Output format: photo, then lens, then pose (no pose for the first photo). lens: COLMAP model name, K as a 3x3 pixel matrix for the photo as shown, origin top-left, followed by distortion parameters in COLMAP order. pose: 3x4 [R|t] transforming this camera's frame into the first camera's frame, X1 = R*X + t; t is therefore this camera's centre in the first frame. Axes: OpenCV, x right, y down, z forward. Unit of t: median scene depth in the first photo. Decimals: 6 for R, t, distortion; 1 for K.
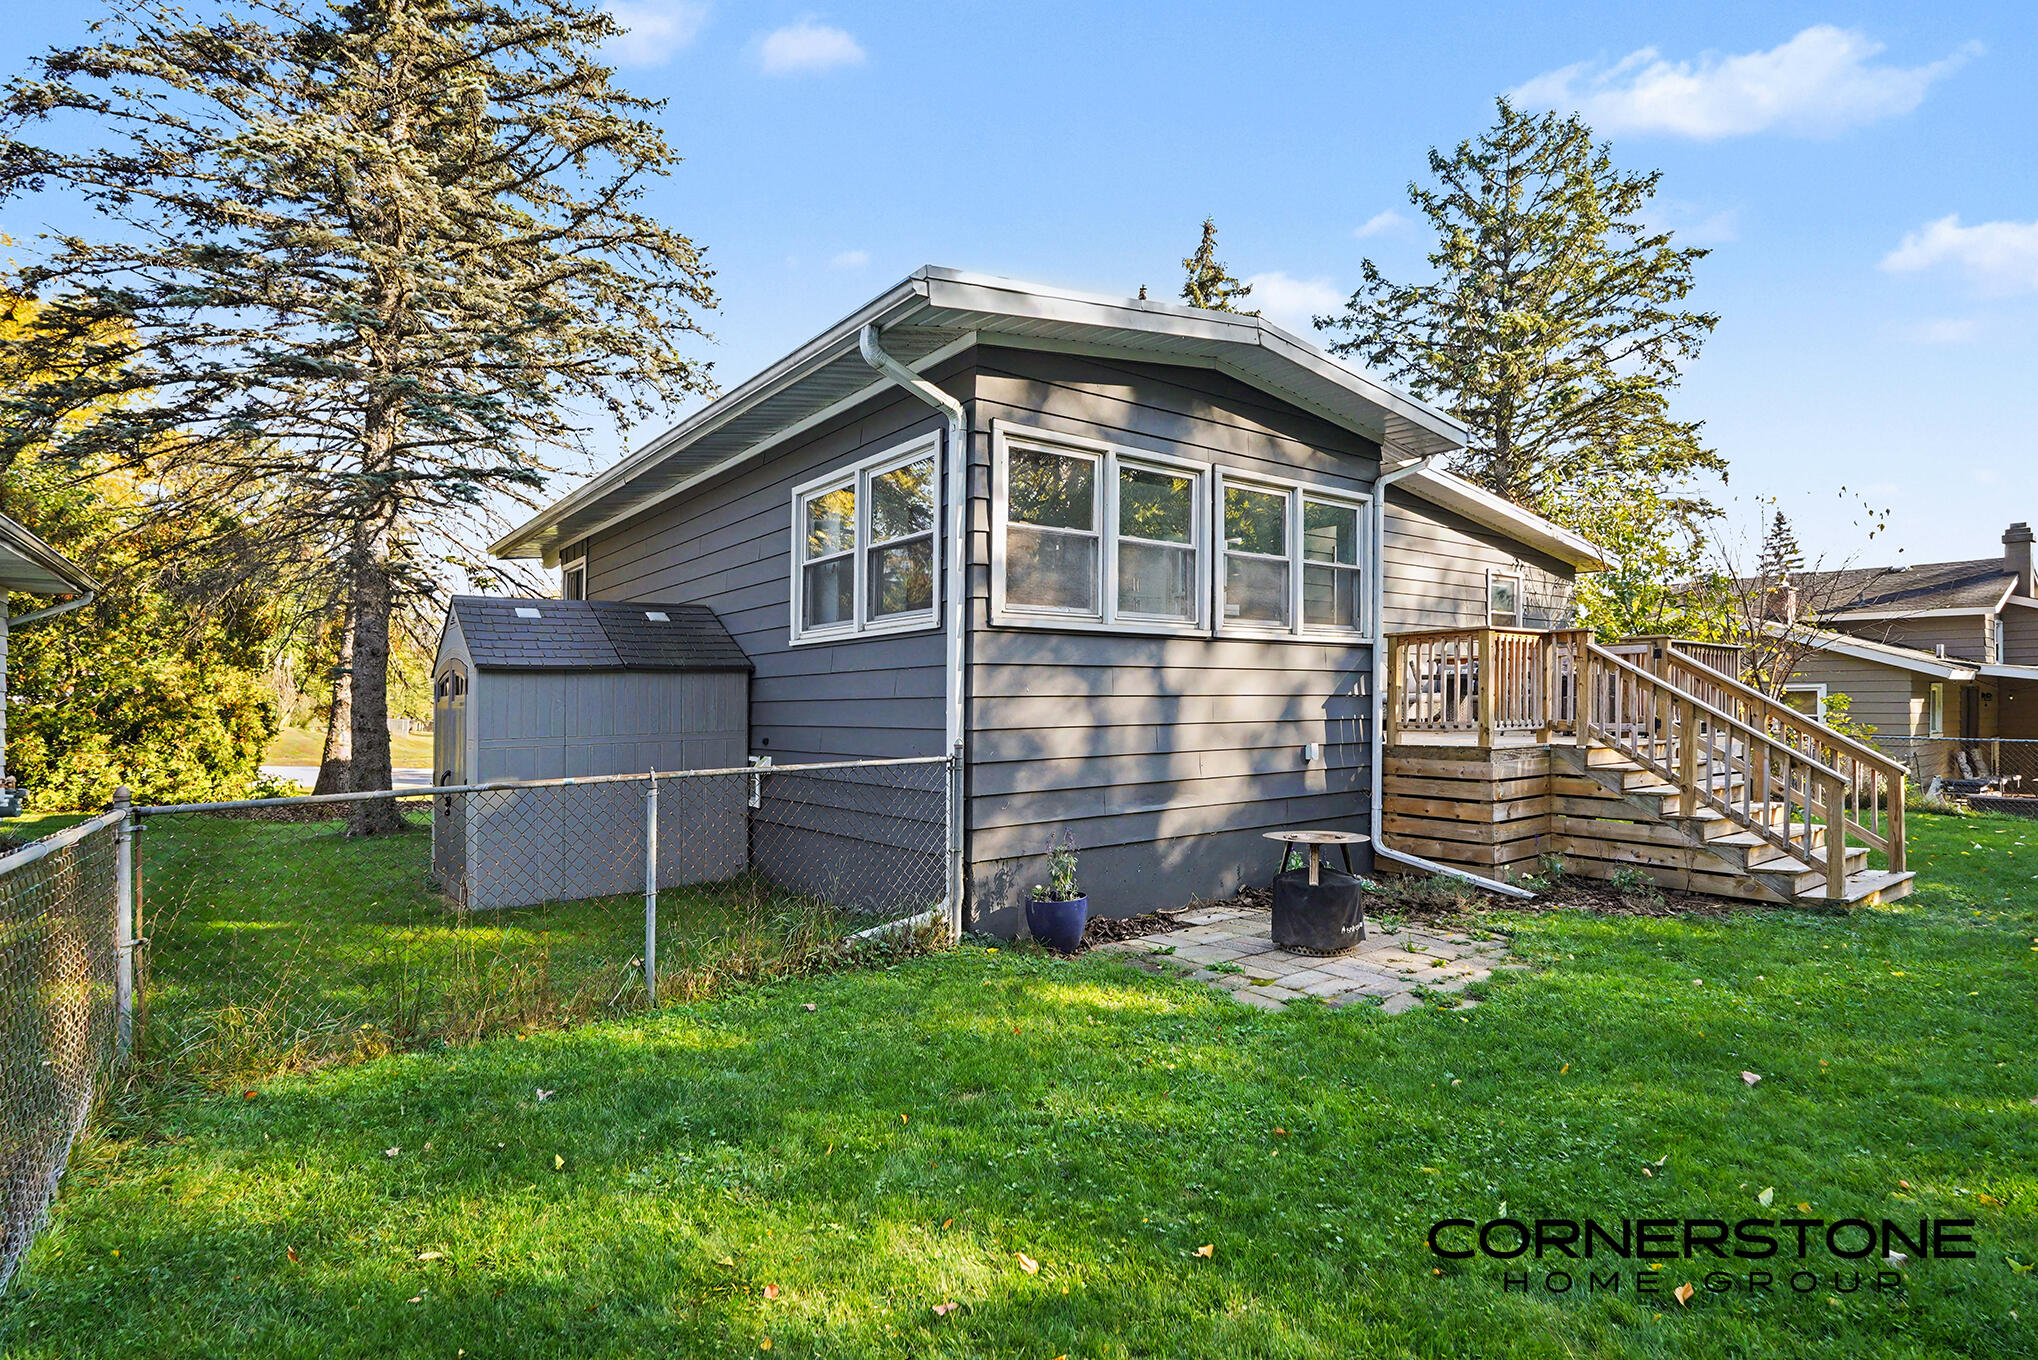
lens RADIAL K [[1038.8, 0, 1021.6], [0, 1038.8, 690.2], [0, 0, 1]] dist [0.002821, 0.000143]
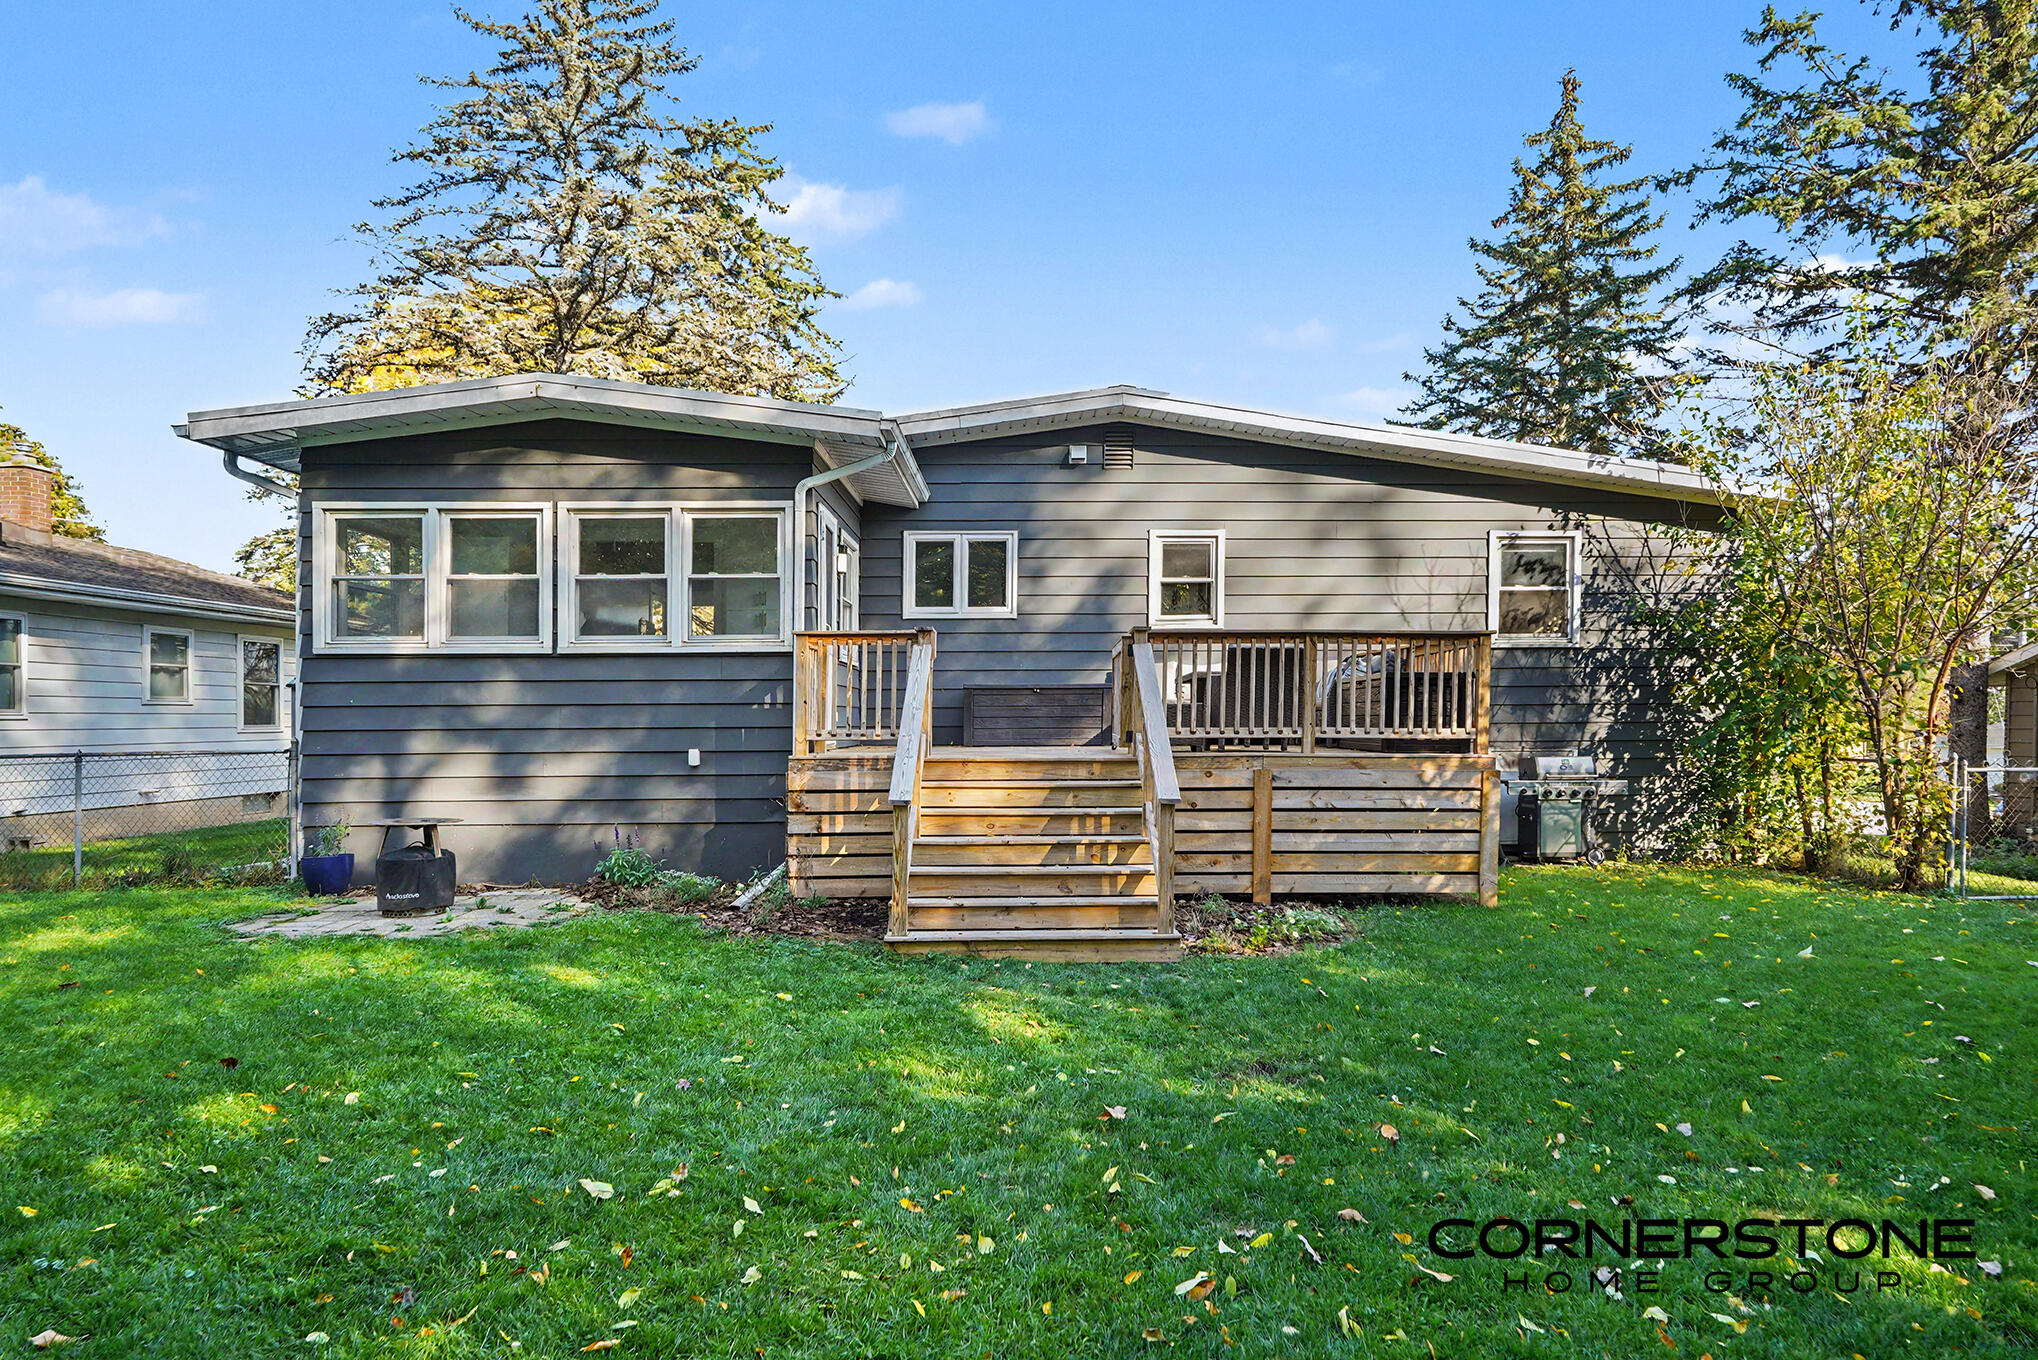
lens RADIAL K [[1225.9, 0, 1027.6], [0, 1225.9, 692.0], [0, 0, 1]] dist [-0.009118, -0.000676]
pose [[0.805386, -0.007543, -0.592703, 1.306791], [0.002539, 0.999954, -0.009275, 0.006367], [0.592745, 0.005965, 0.805368, 0.205443]]
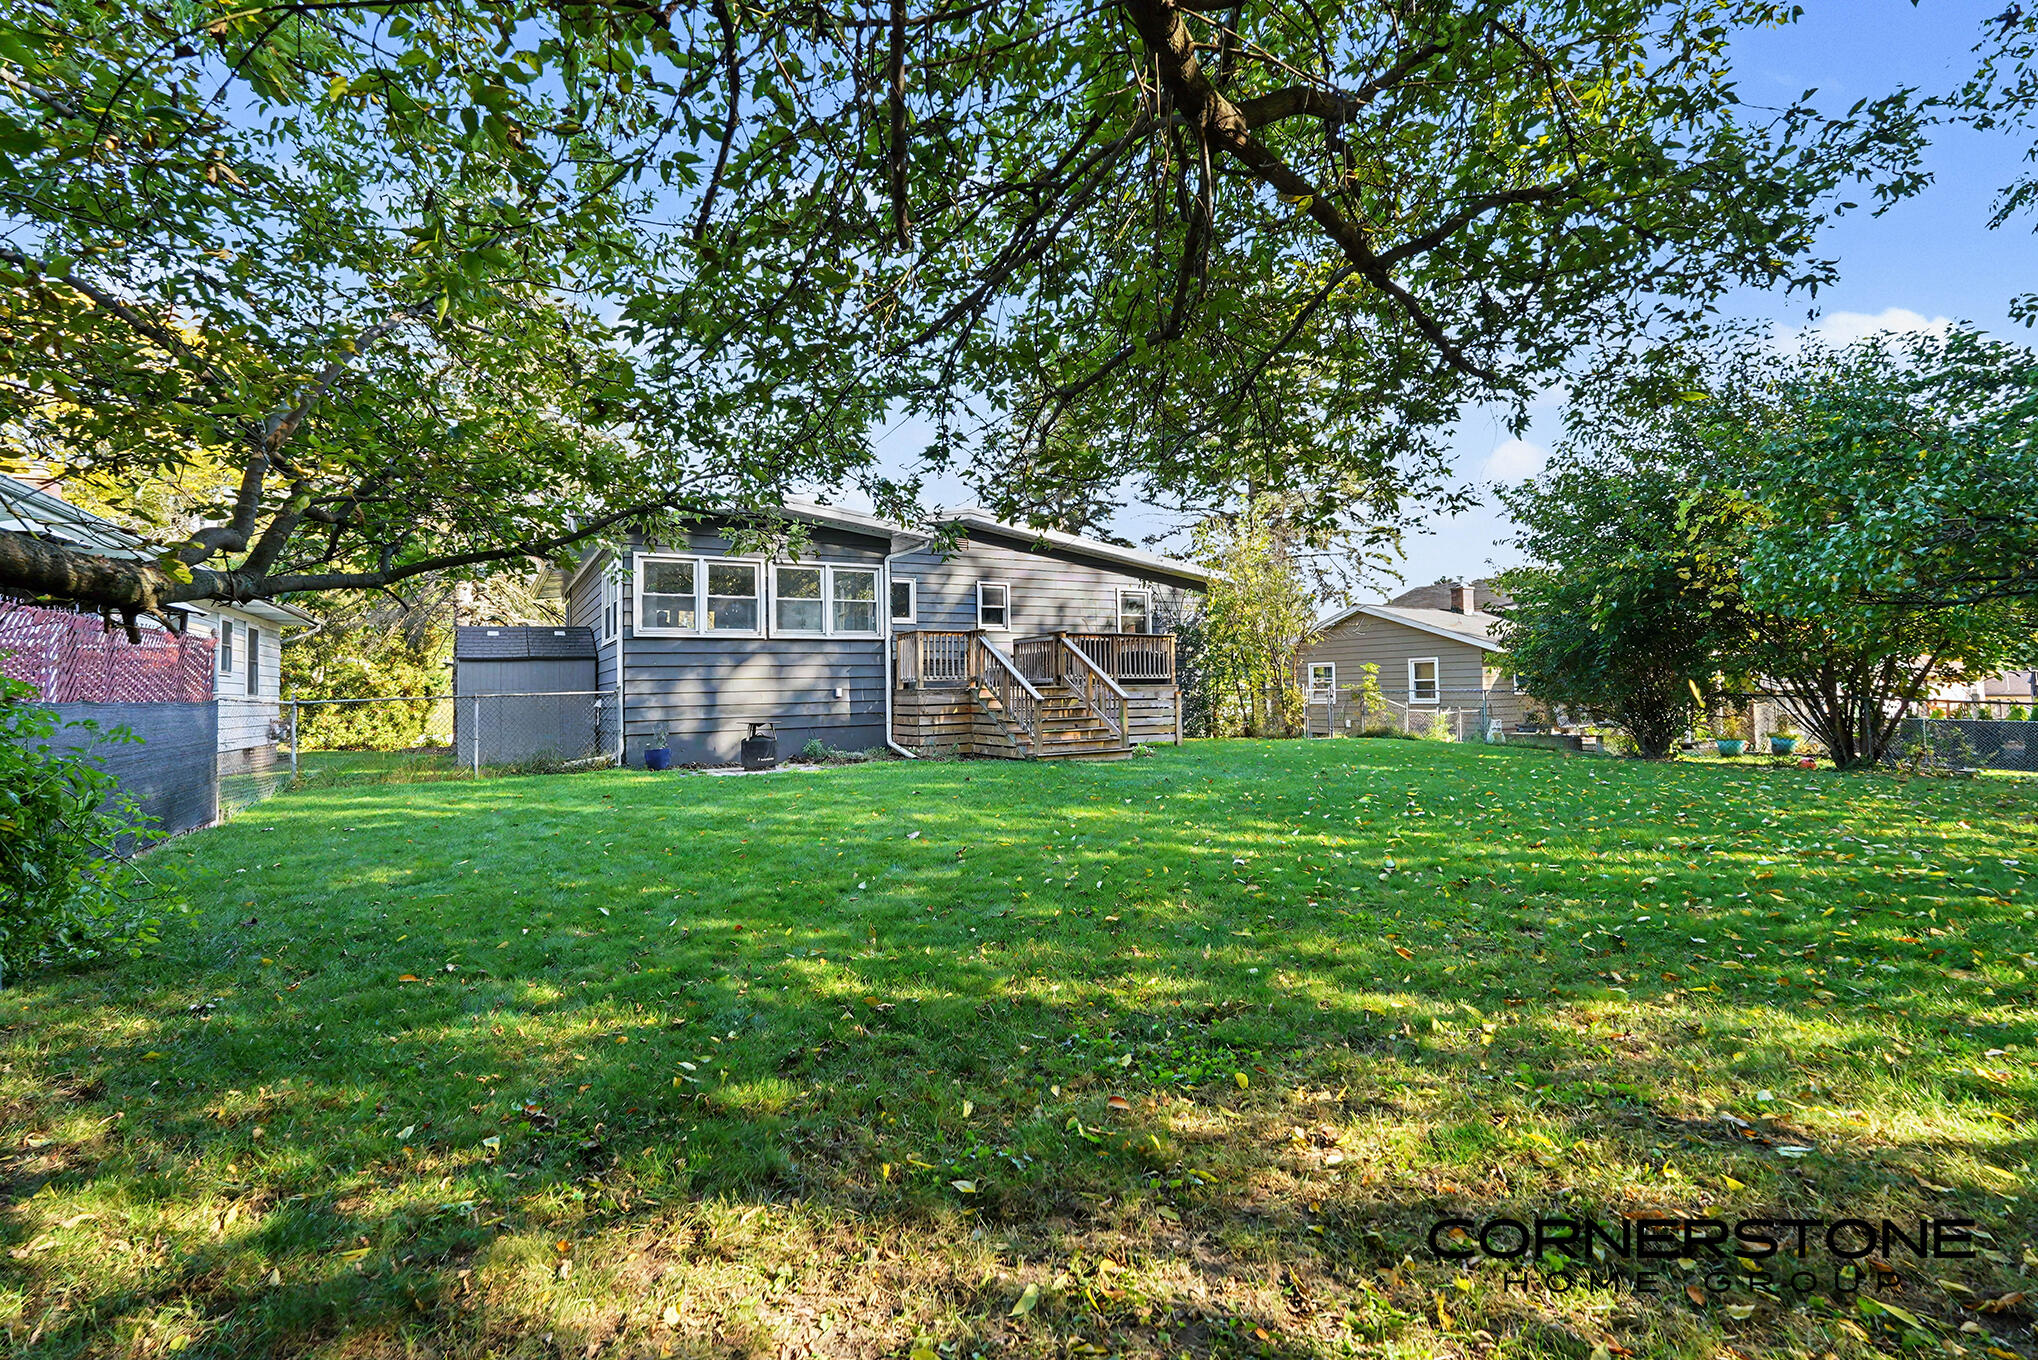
lens RADIAL K [[938.3, 0, 1009.5], [0, 938.3, 676.7], [0, 0, 1]] dist [-0.001894, -0.000085]
pose [[0.991832, -0.015266, -0.126637, 0.865509], [0.014569, 0.999873, -0.006435, 0.044527], [0.126720, 0.004538, 0.991928, -0.817610]]
